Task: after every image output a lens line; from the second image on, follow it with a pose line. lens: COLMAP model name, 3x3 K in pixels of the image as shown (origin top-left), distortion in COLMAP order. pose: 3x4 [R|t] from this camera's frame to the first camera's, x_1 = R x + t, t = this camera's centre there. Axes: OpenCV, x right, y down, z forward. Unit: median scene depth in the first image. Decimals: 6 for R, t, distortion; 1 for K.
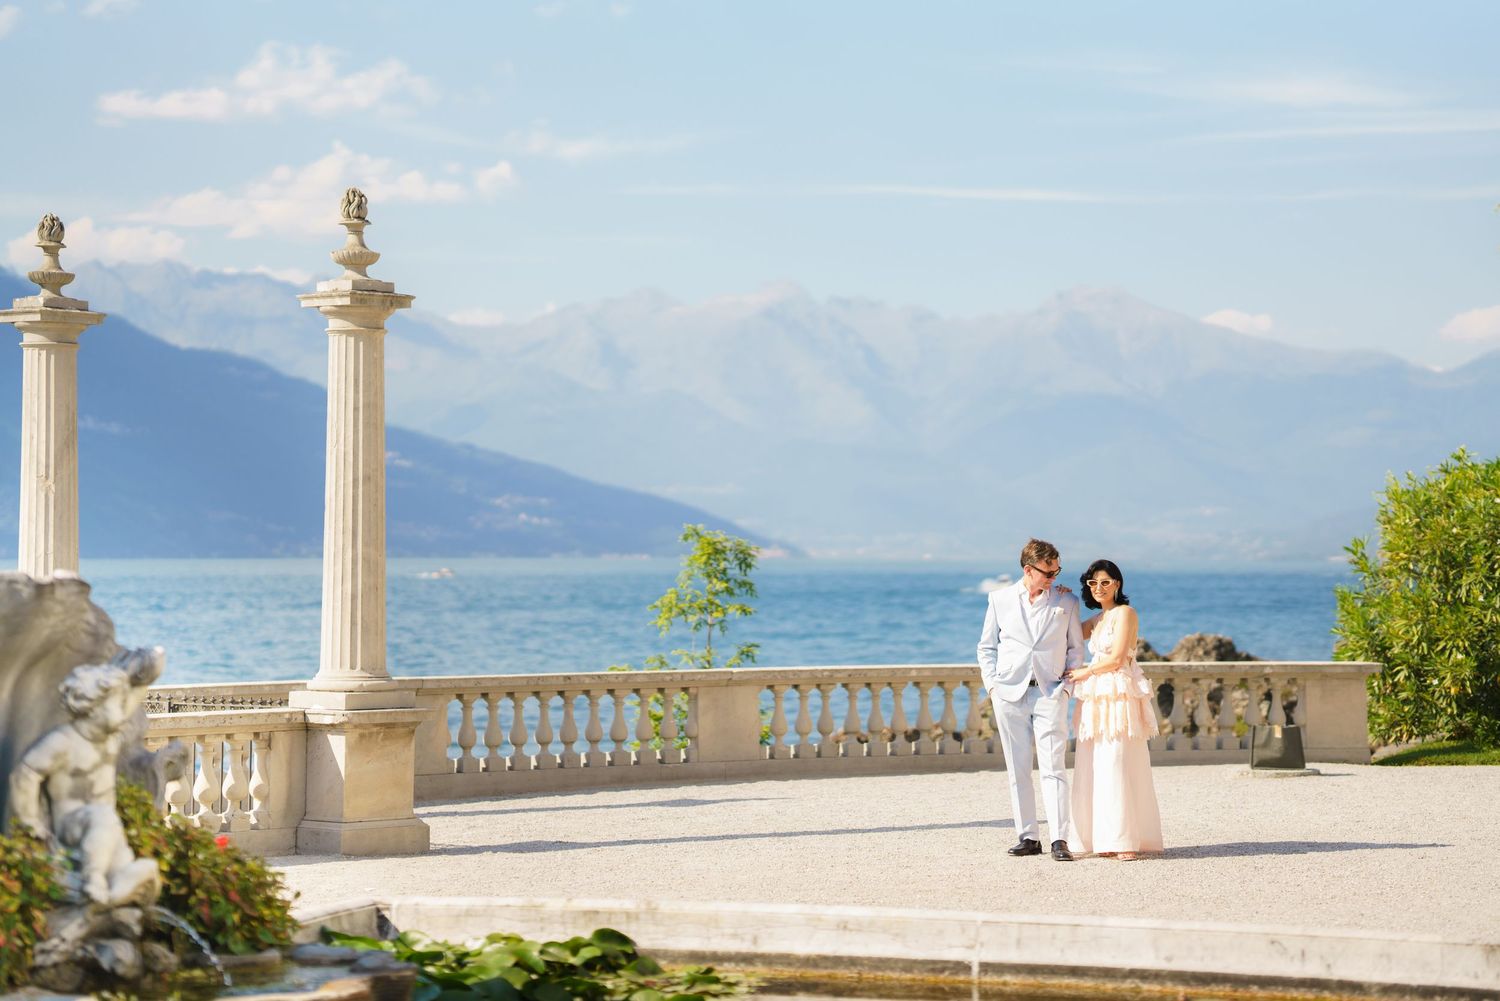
lens RADIAL K [[3569.2, 0, 816.8], [0, 3569.2, 499.4], [0, 0, 1]] dist [0.635910, 1.505962]
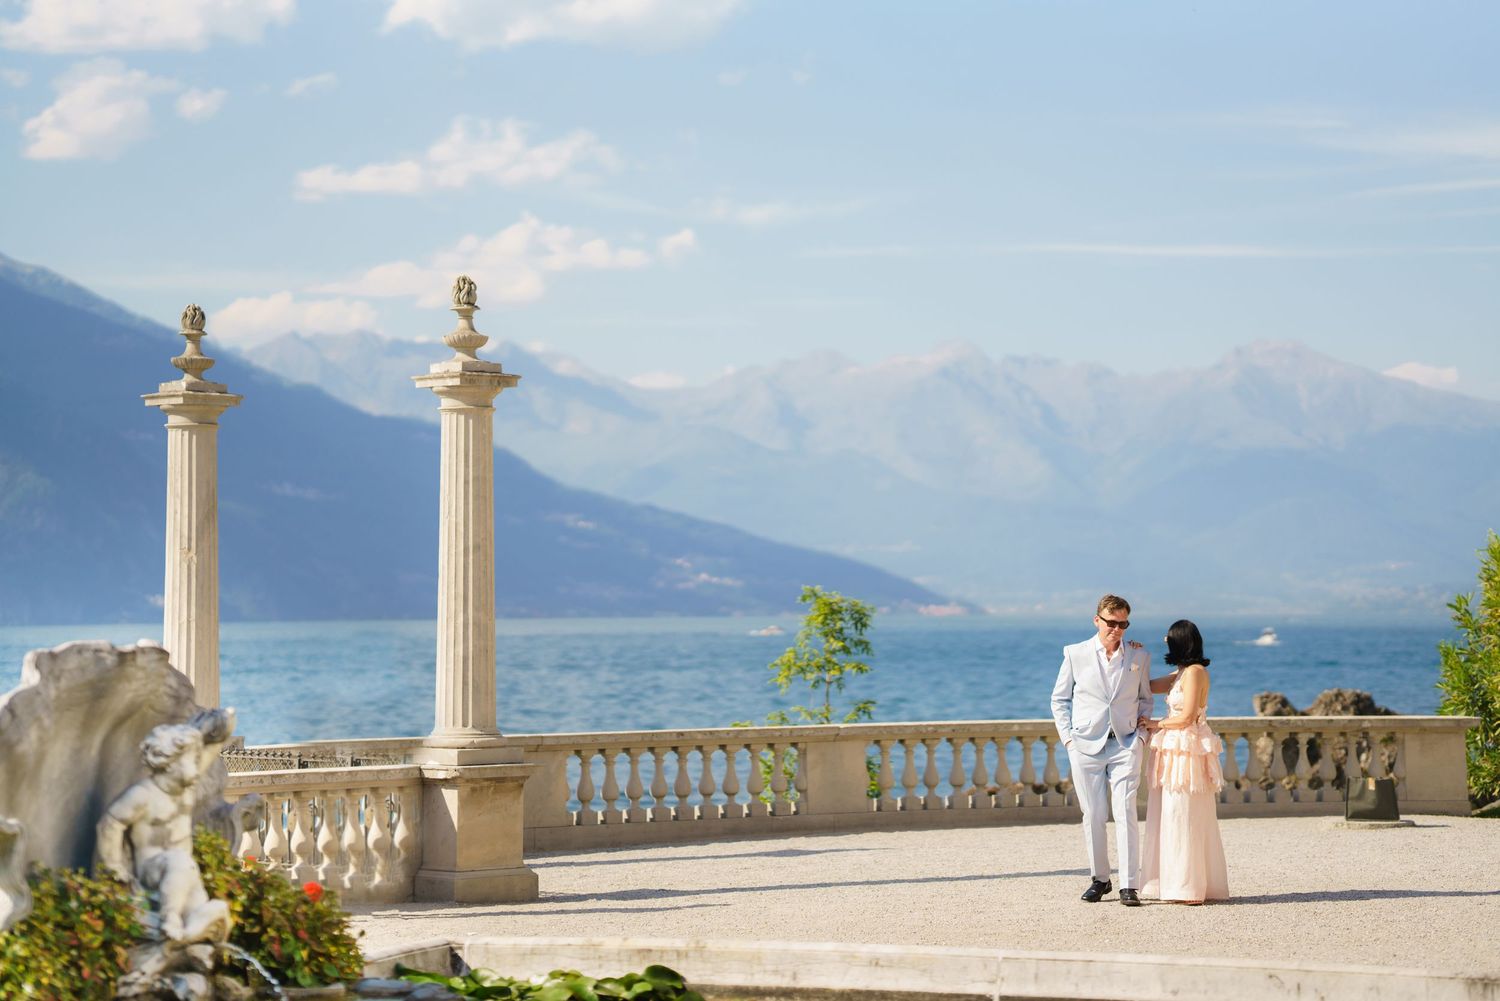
lens RADIAL K [[3560.0, 0, 825.8], [0, 3560.0, 501.0], [0, 0, 1]] dist [0.656289, 1.256322]
pose [[0.998670, -0.009768, -0.050634, 0.030516], [0.008983, 0.999836, -0.015708, -0.001841], [0.050779, 0.015232, 0.998594, -0.049795]]
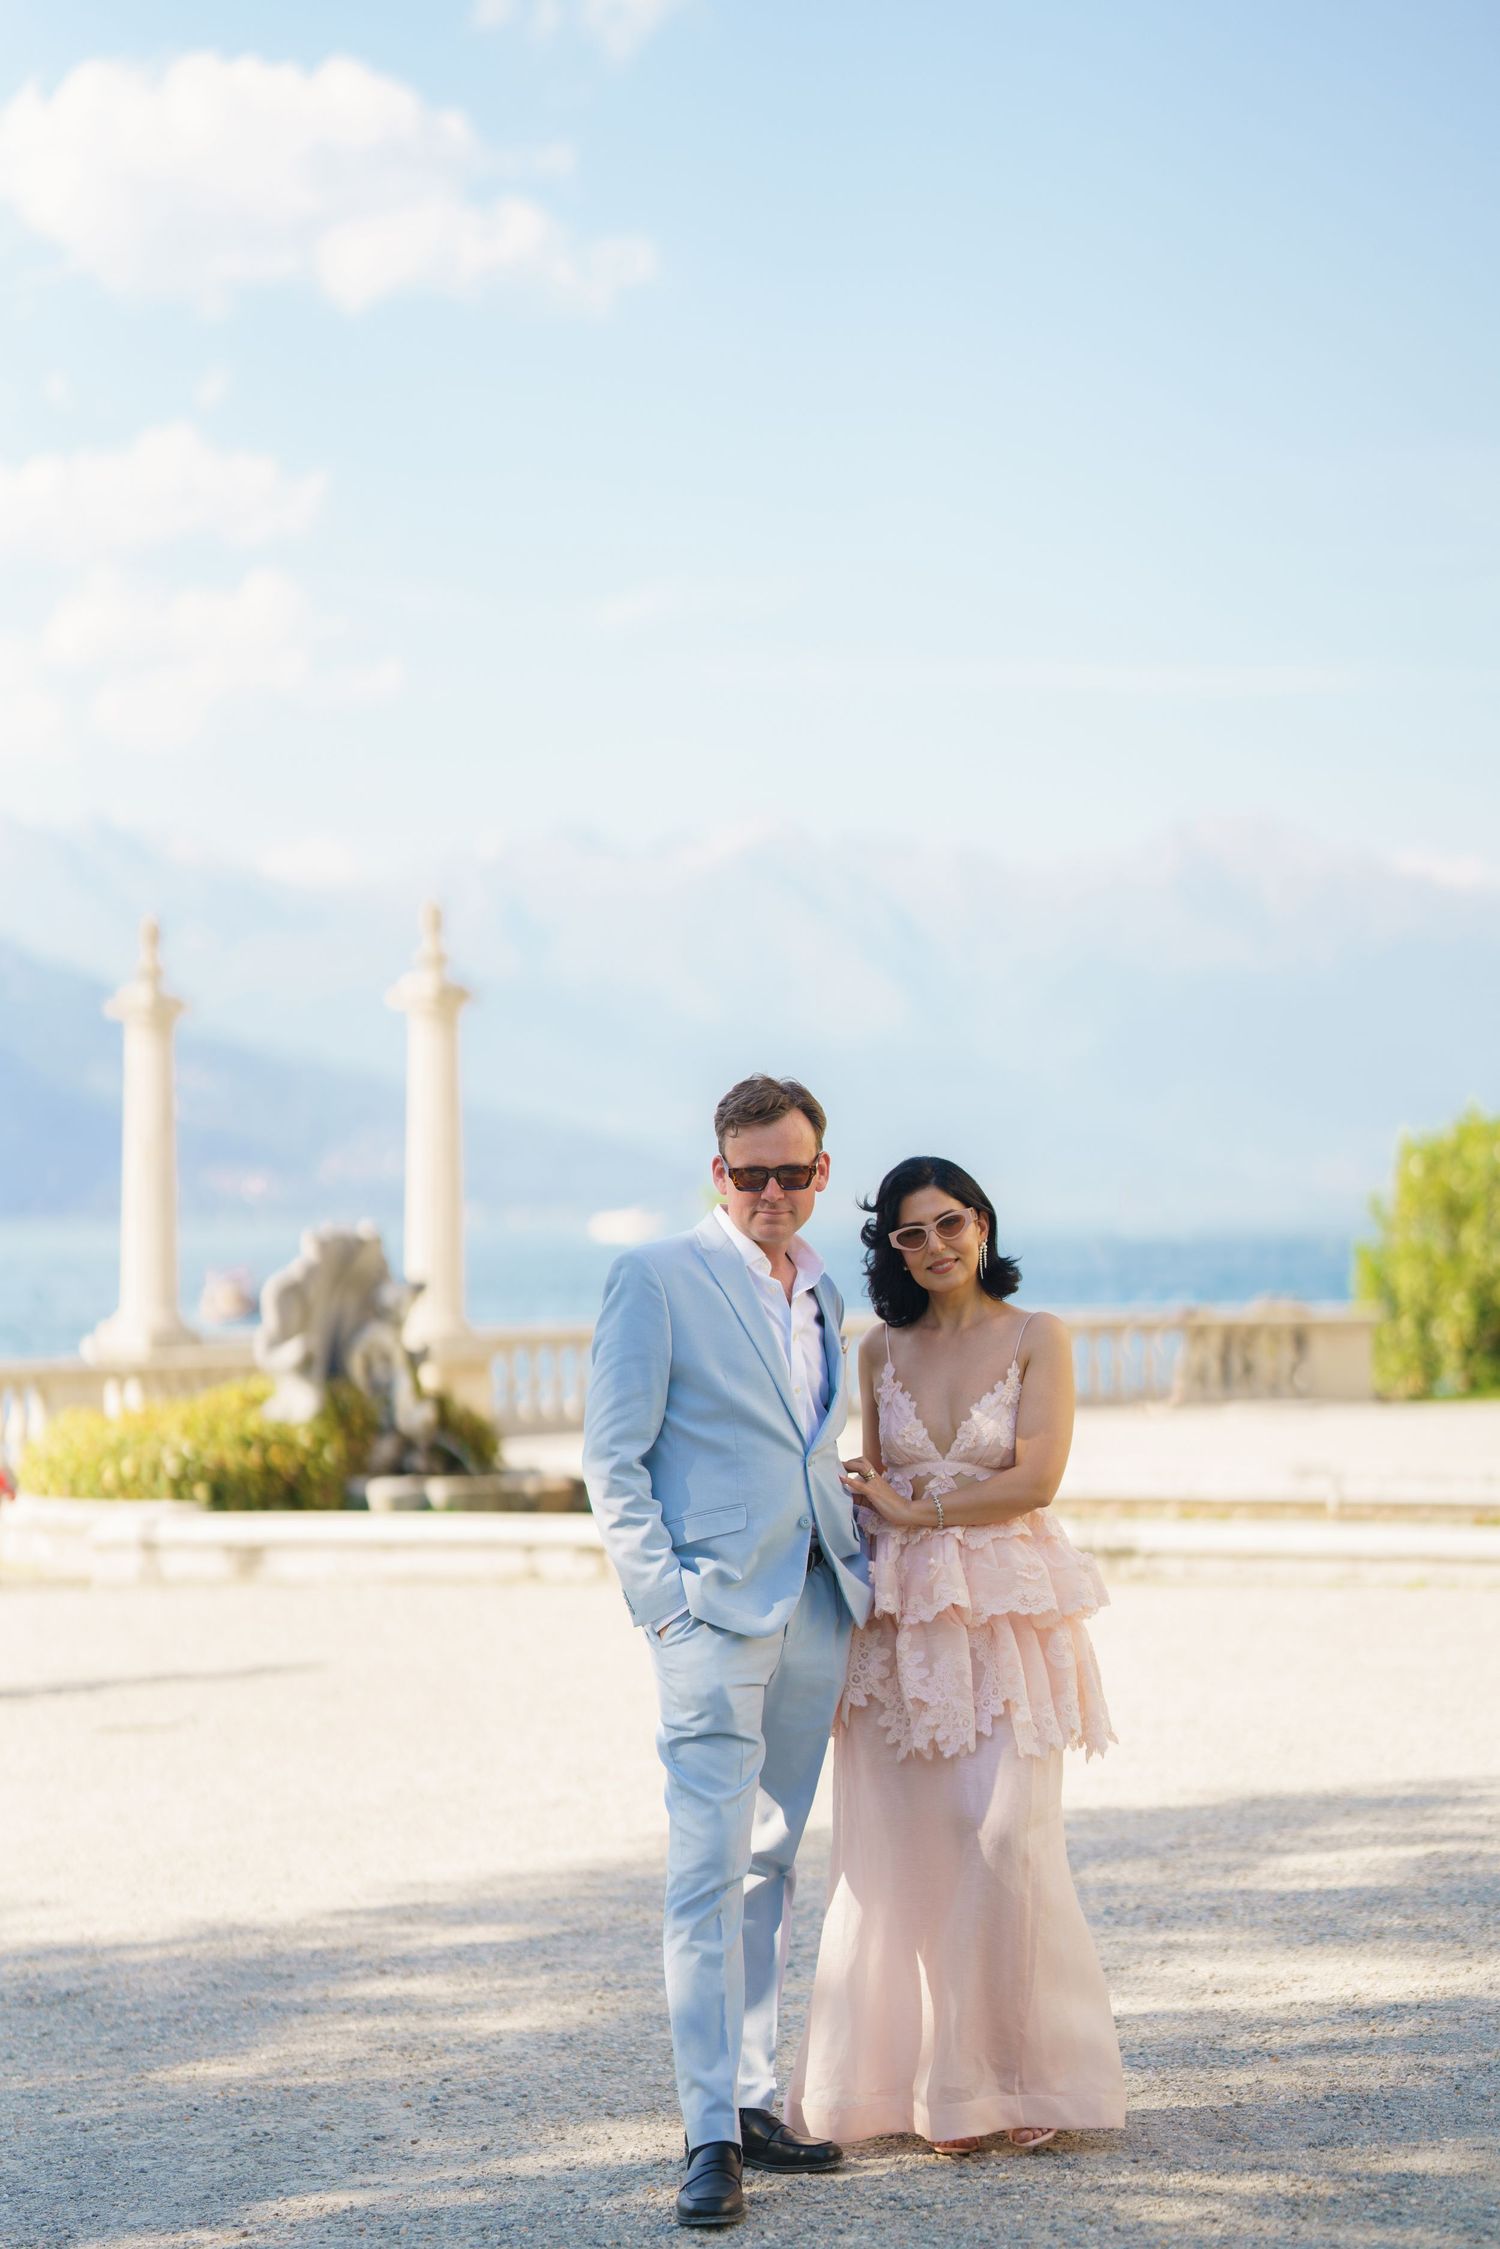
lens RADIAL K [[5337.6, 0, 742.4], [0, 5337.6, 1121.7], [0, 0, 1]] dist [0.656289, 1.256322]
pose [[0.999809, -0.008091, -0.017766, -0.001085], [0.008071, 0.999967, -0.001207, -0.011631], [0.017775, 0.001064, 0.999841, -0.706912]]
